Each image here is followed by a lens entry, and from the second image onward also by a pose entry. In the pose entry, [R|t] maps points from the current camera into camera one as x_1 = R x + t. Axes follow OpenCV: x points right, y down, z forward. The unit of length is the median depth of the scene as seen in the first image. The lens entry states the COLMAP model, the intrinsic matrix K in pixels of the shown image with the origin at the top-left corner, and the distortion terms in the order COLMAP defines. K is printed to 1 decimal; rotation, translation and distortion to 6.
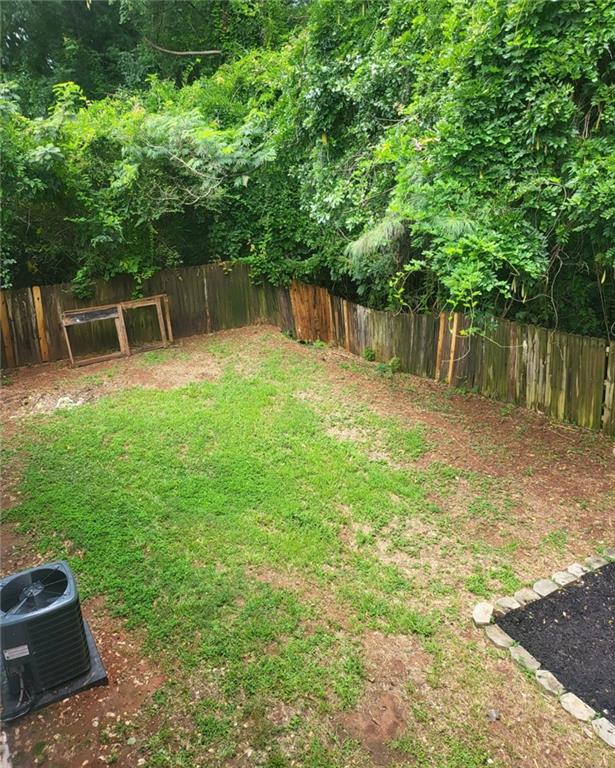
lens RADIAL K [[565.2, 0, 288.5], [0, 565.2, 376.5], [0, 0, 1]] dist [0.032842, -0.033034]
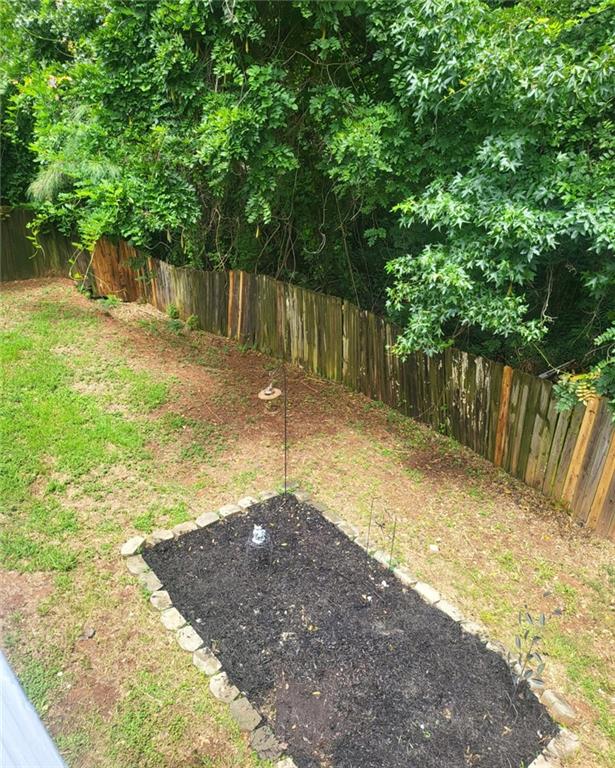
lens RADIAL K [[565.2, 0, 308.3], [0, 565.2, 384.5], [0, 0, 1]] dist [0.032842, -0.033034]
pose [[0.973097, -0.009216, 0.230211, 0.221981], [-0.008410, 0.997113, 0.075463, 0.016768], [-0.230242, -0.075369, 0.970210, -0.044463]]
